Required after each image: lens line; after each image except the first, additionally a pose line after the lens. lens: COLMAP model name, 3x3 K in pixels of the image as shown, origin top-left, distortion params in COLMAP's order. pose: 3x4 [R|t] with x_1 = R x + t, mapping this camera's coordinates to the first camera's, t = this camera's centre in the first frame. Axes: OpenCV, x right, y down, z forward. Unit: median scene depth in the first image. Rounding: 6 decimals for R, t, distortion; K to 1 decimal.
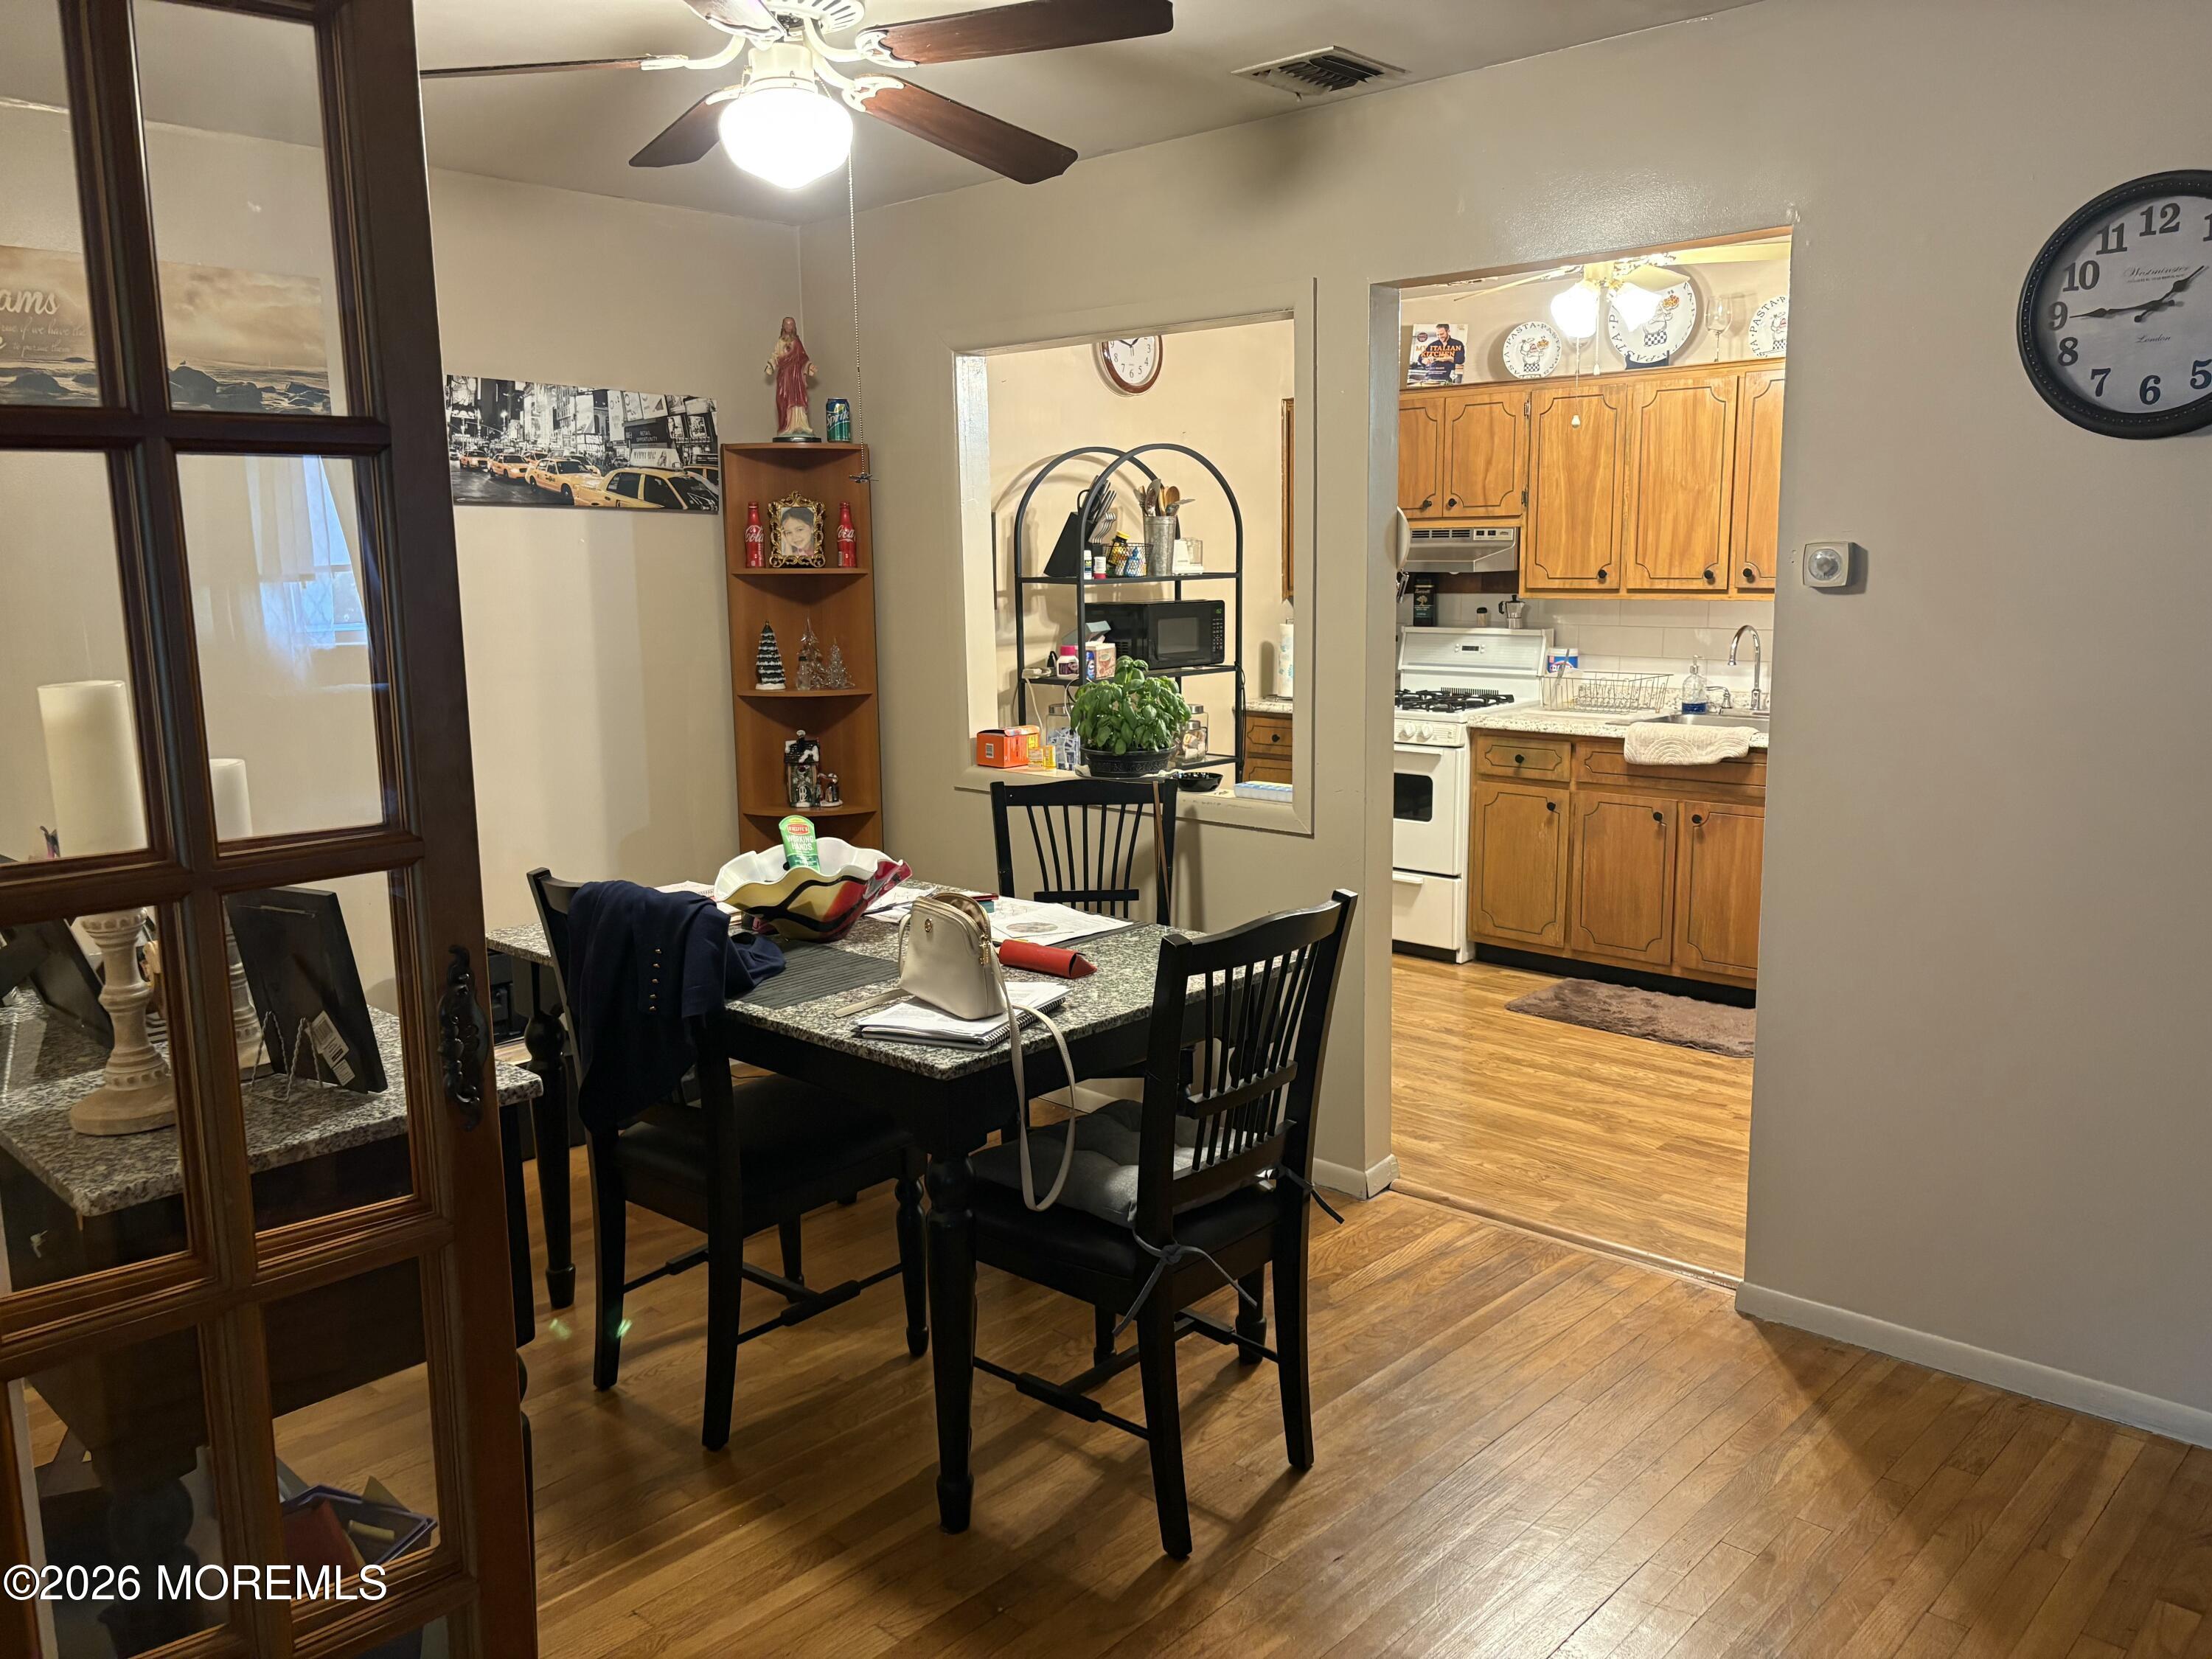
lens RADIAL K [[1678.0, 0, 1107.5], [0, 1678.0, 826.3], [0, 0, 1]] dist [0.048417, -0.031346]
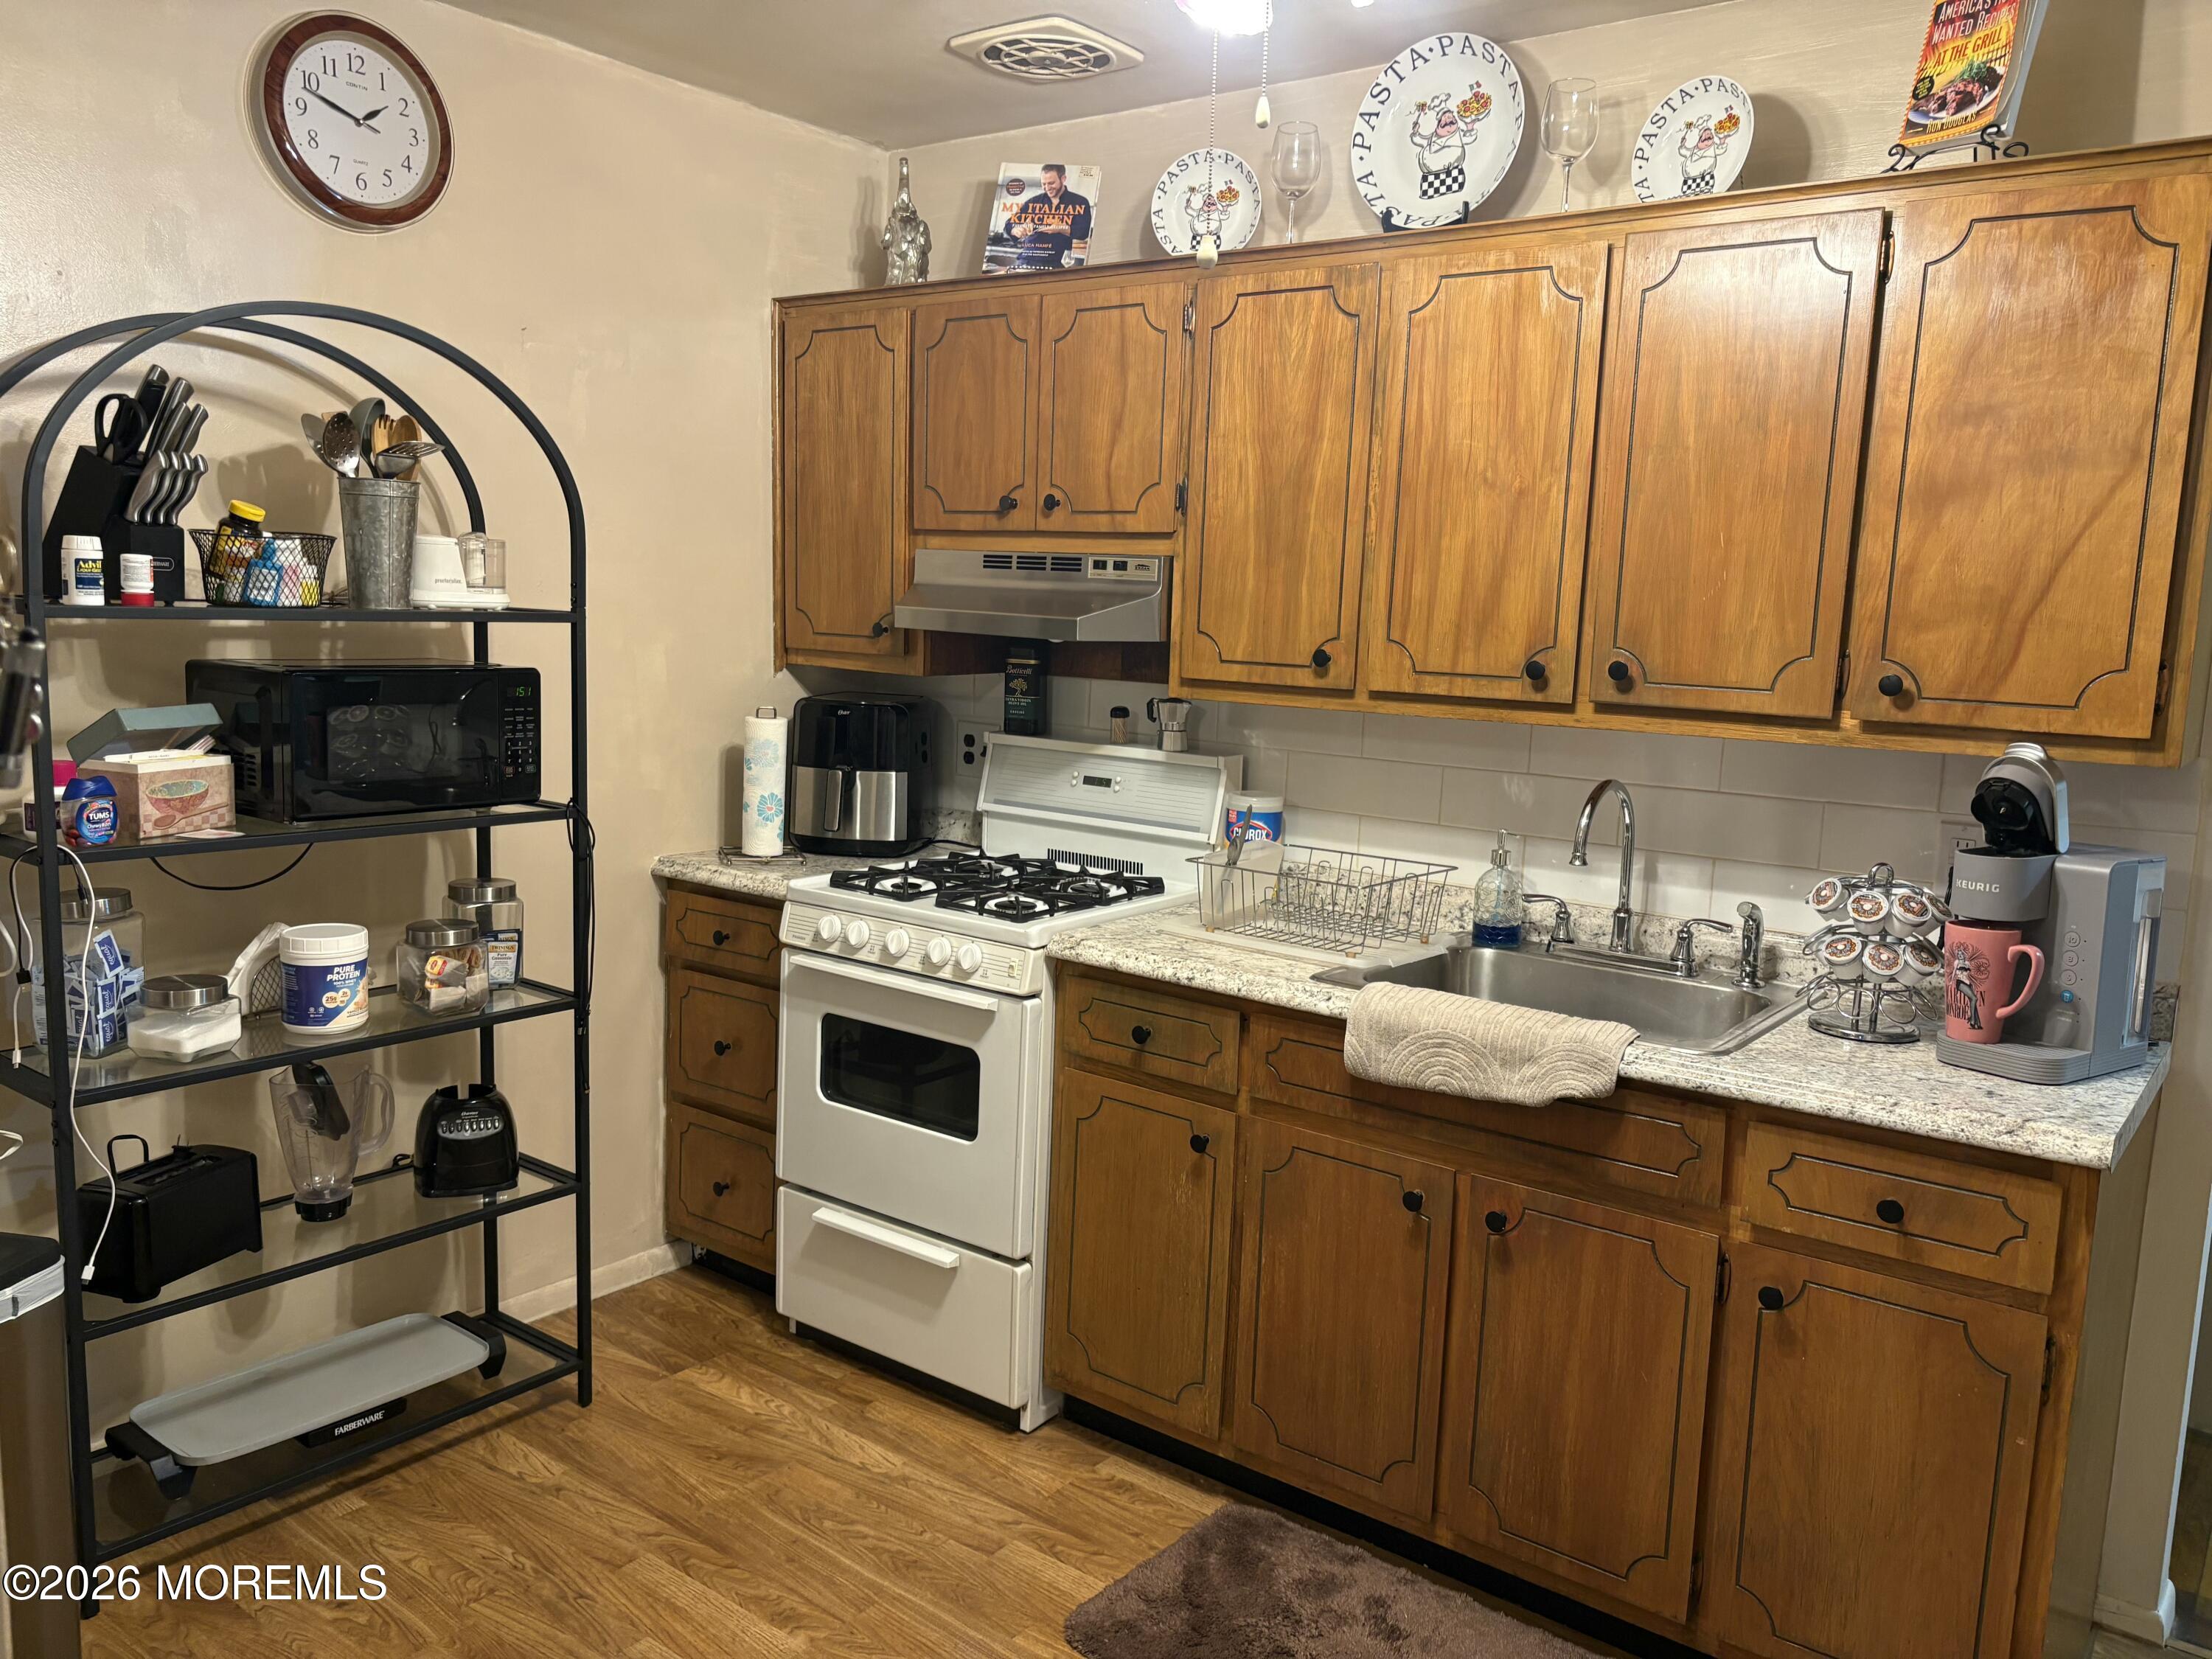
lens RADIAL K [[1678.0, 0, 1099.2], [0, 1678.0, 837.9], [0, 0, 1]] dist [0.048417, -0.031346]
pose [[0.994276, 0.038910, 0.099509, 0.180343], [-0.036155, 0.998916, -0.029335, -0.079796], [-0.100542, 0.025569, 0.994604, 0.517637]]
